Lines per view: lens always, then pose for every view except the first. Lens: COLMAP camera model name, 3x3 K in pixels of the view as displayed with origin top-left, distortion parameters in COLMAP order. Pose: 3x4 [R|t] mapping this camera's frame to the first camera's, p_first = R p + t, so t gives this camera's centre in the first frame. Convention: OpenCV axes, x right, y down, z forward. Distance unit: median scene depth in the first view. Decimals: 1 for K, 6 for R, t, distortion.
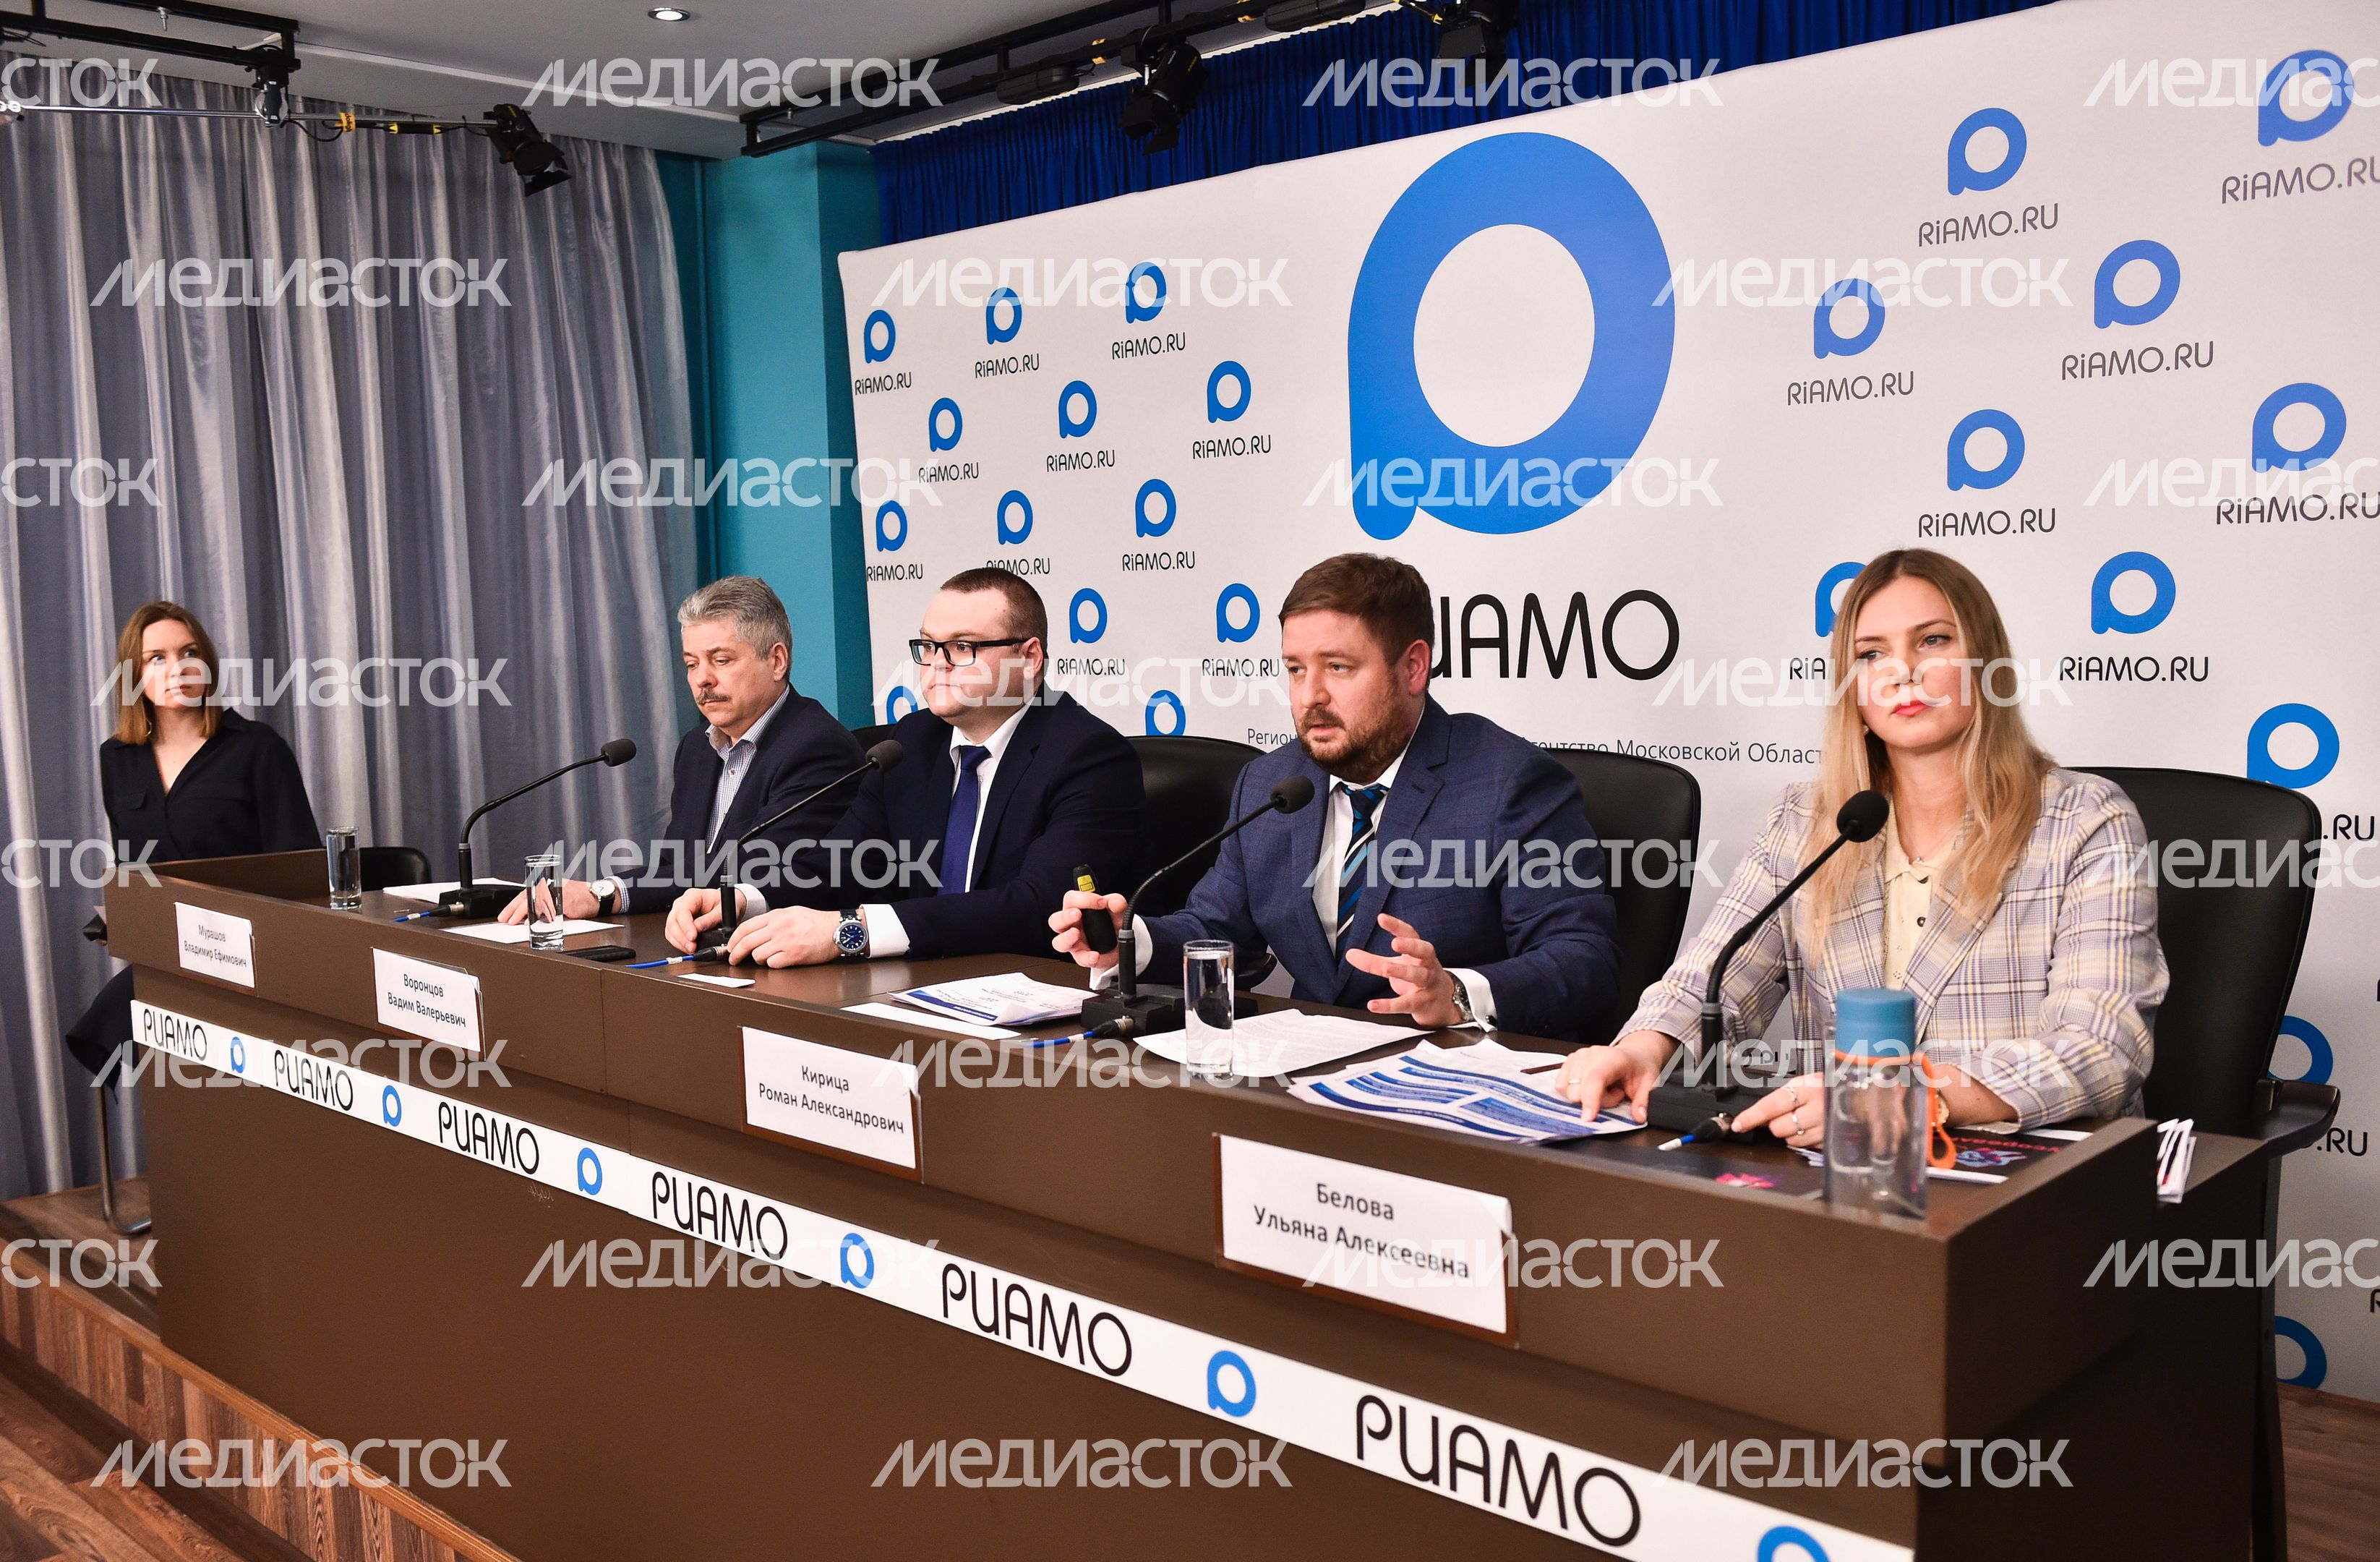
lens RADIAL K [[2109.8, 0, 1188.1], [0, 2109.8, 822.8], [0, 0, 1]] dist [-0.013465, -0.002545]
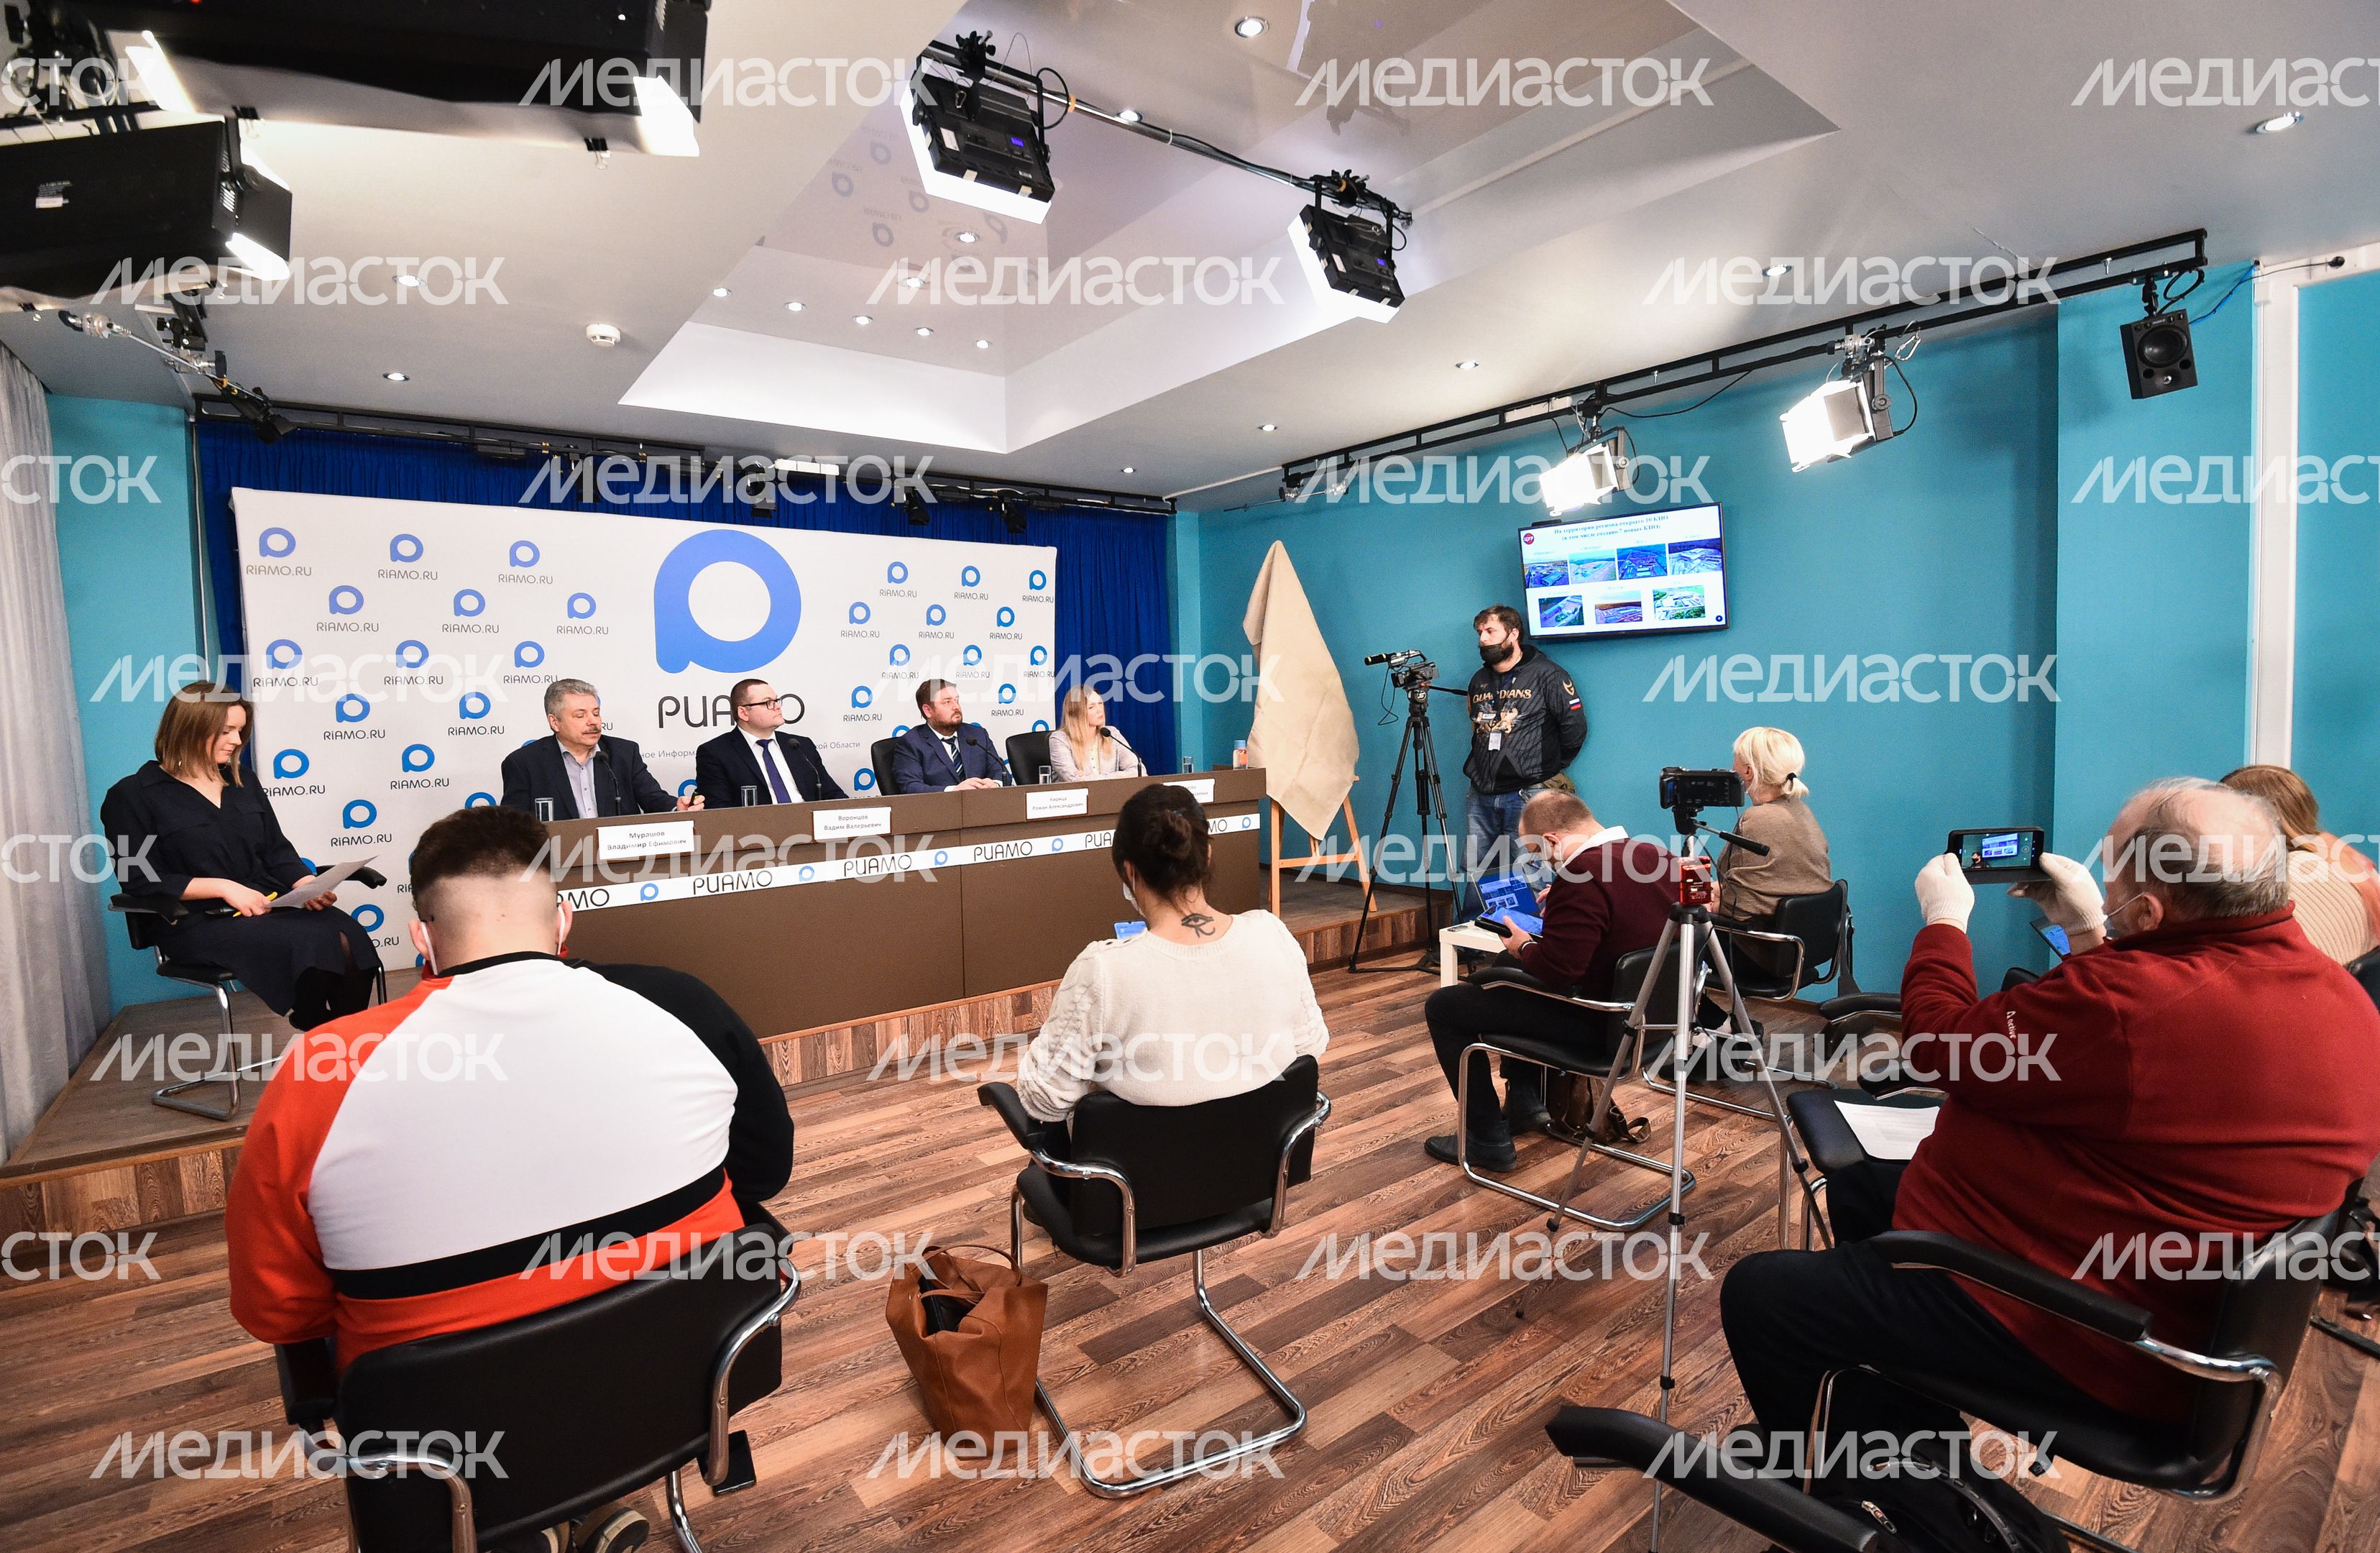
lens RADIAL K [[1057.4, 0, 1190.0], [0, 1057.4, 776.5], [0, 0, 1]] dist [-0.045883, -0.000135]
pose [[0.145664, -0.051794, 0.987977, -1.285036], [0.118087, 0.992400, 0.034616, 0.022499], [-0.982261, 0.111625, 0.150673, 0.260627]]
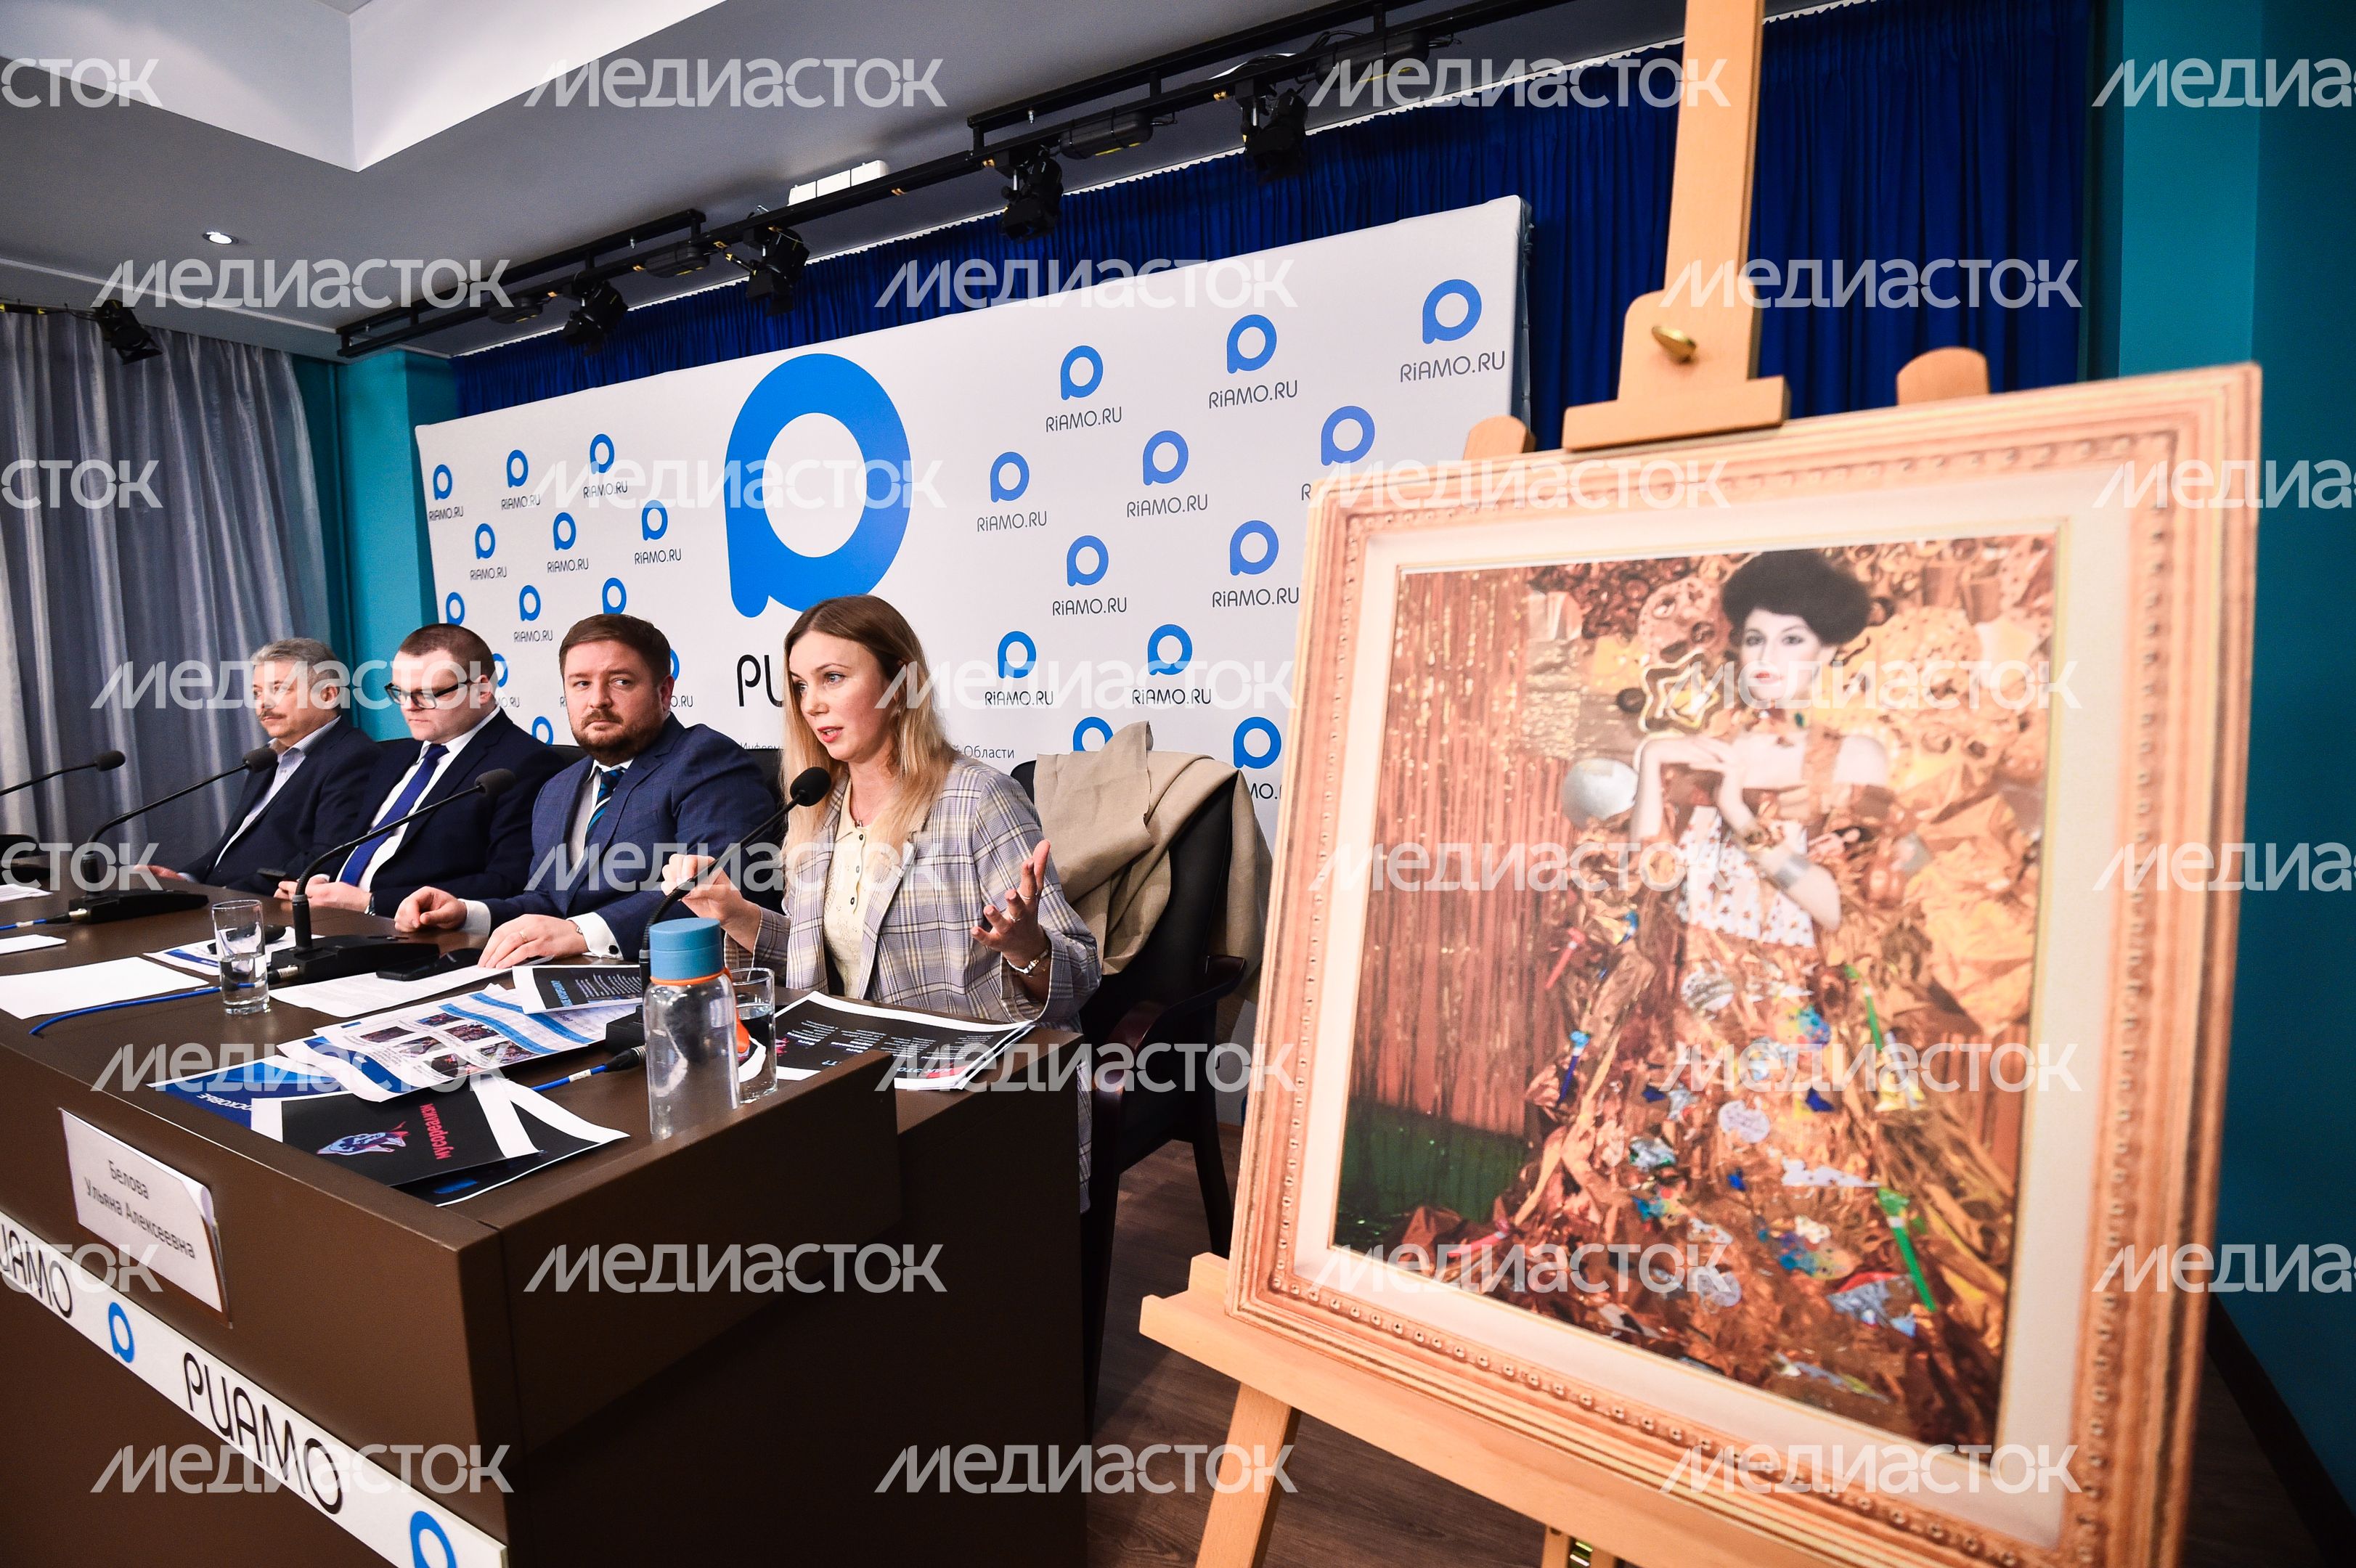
lens RADIAL K [[1118.9, 0, 1166.1], [0, 1118.9, 780.1], [0, 0, 1]] dist [0.003293, -0.033980]
pose [[0.963275, -0.018487, 0.267879, 0.198598], [0.022088, 0.999702, -0.010434, -0.000156], [-0.267606, 0.015967, 0.963396, 0.161093]]
